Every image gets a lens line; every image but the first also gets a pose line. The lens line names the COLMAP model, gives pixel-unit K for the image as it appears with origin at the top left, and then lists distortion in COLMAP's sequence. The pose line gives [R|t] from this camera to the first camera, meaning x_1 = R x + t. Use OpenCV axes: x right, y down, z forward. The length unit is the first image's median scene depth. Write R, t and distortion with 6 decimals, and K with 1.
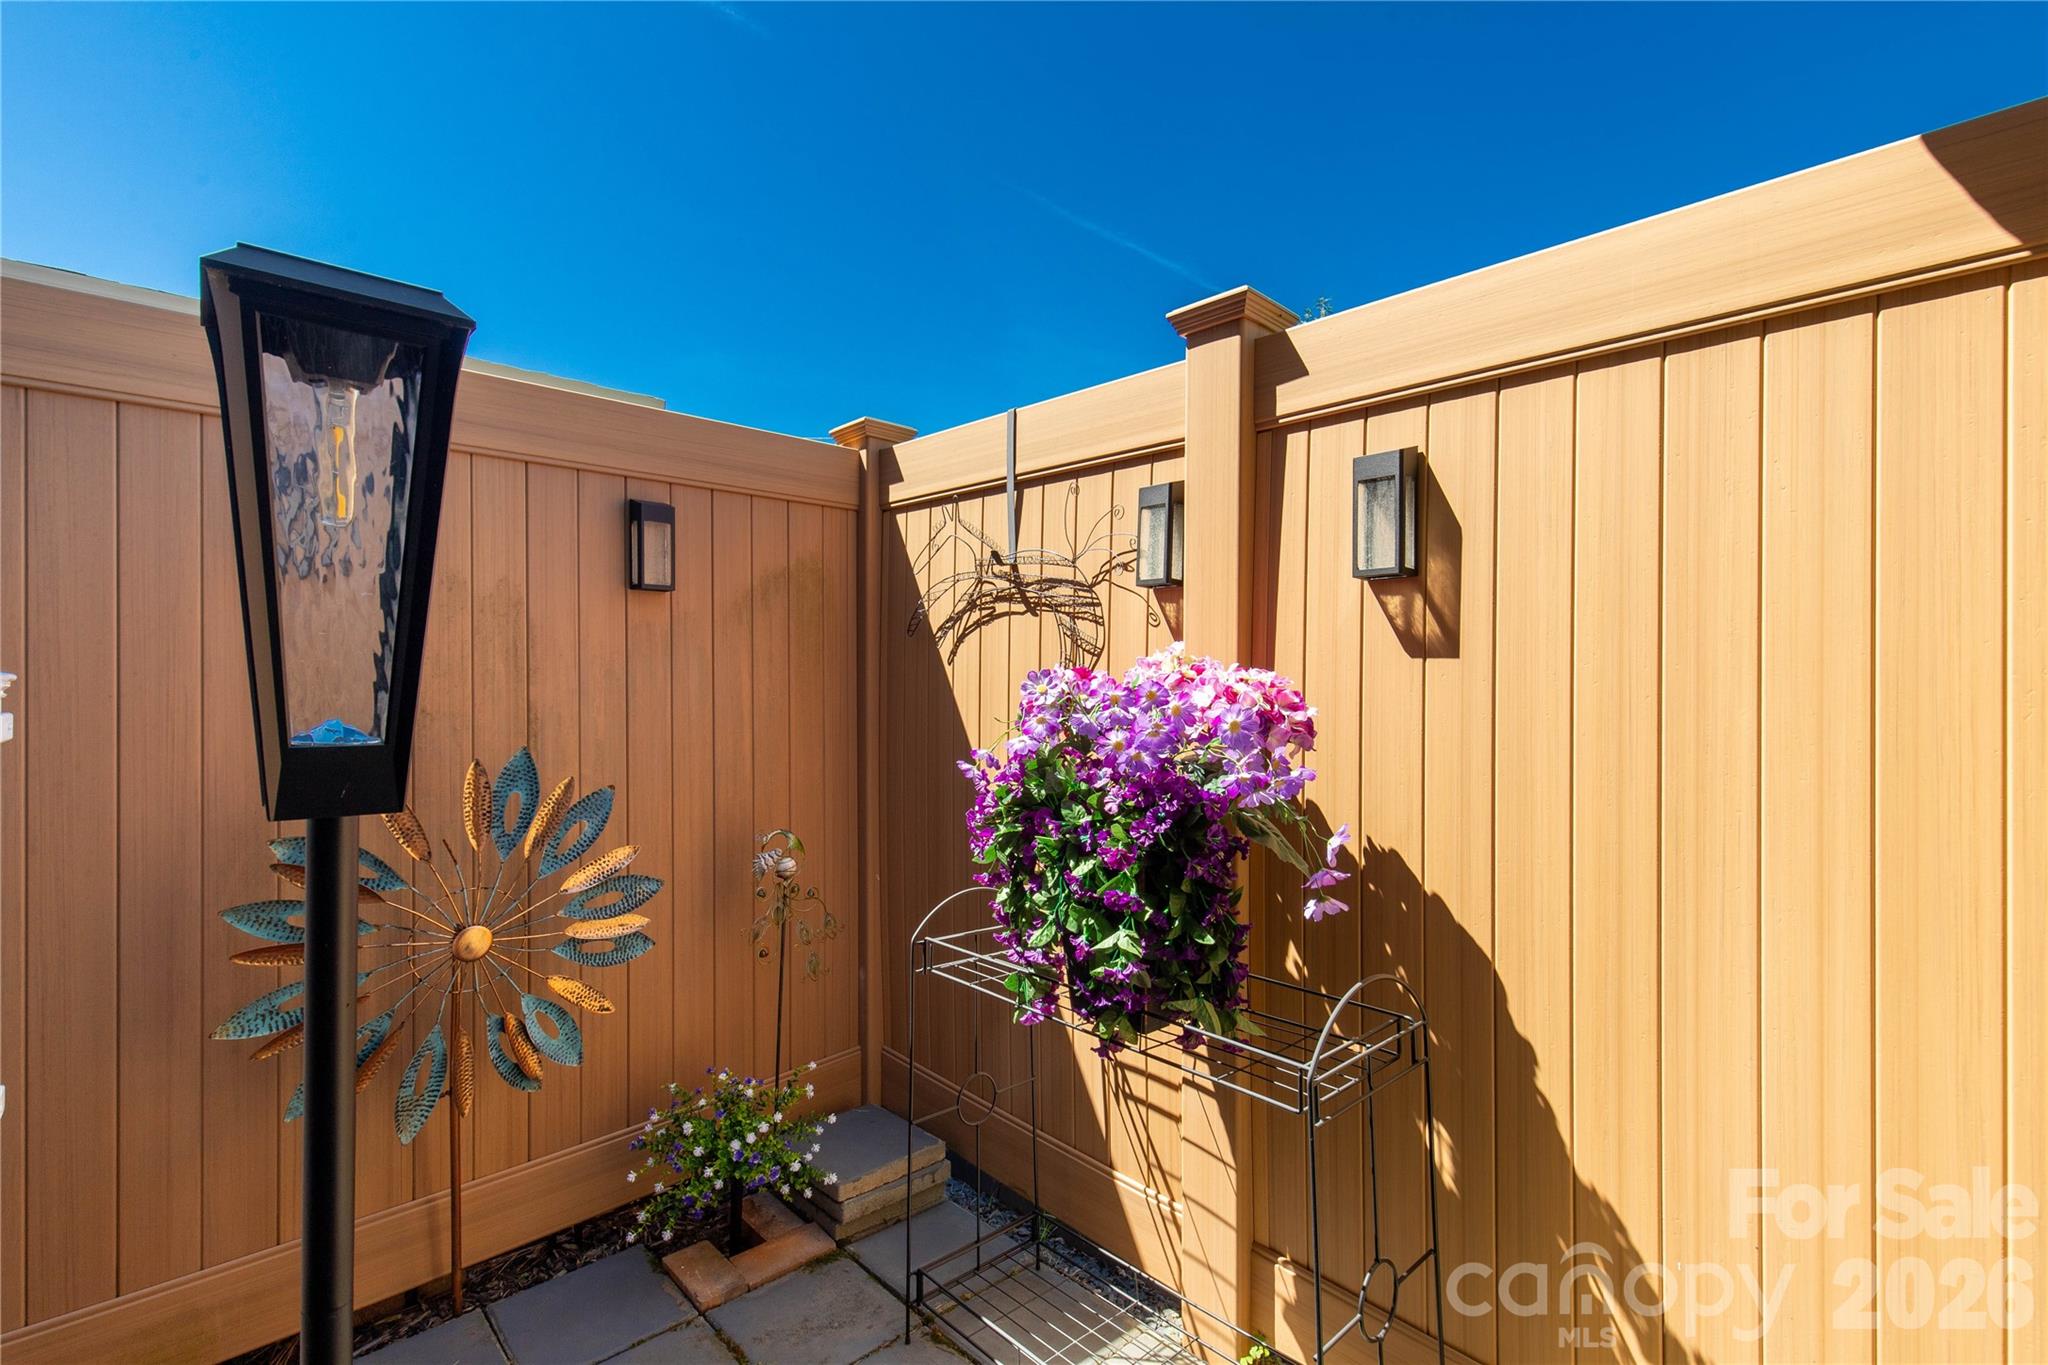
lens RADIAL K [[936.5, 0, 1021.6], [0, 936.5, 676.7], [0, 0, 1]] dist [0.007589, -0.001833]
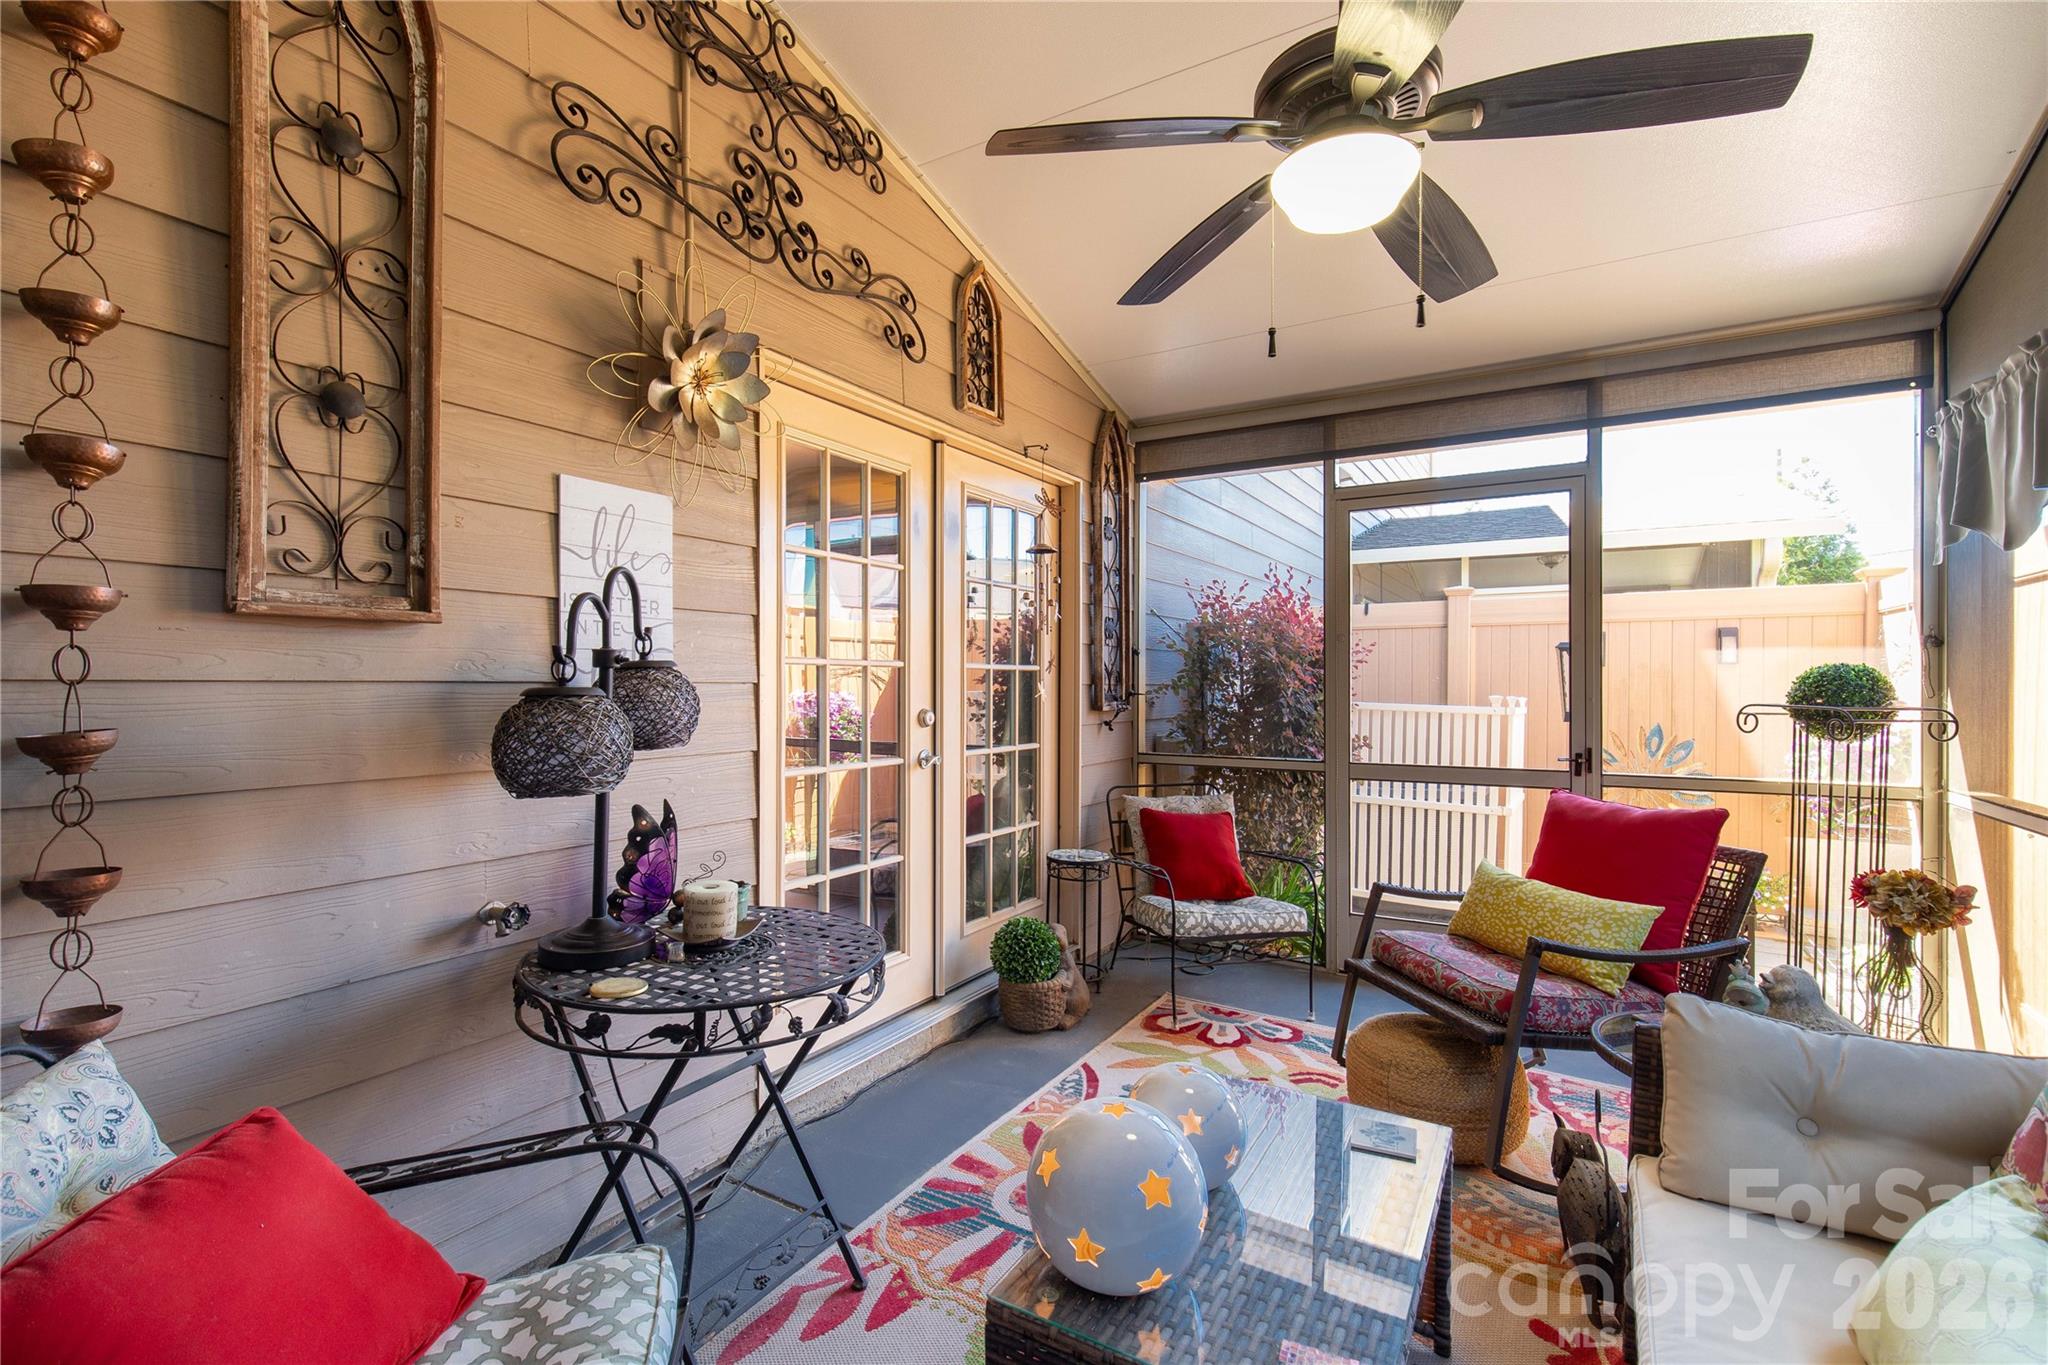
lens RADIAL K [[936.5, 0, 1019.4], [0, 936.5, 688.6], [0, 0, 1]] dist [0.007589, -0.001833]
pose [[0.273397, 0.000939, -0.961901, 1.560858], [-0.006881, 0.999976, -0.000980, -0.015651], [0.961877, 0.006886, 0.273397, -1.543745]]
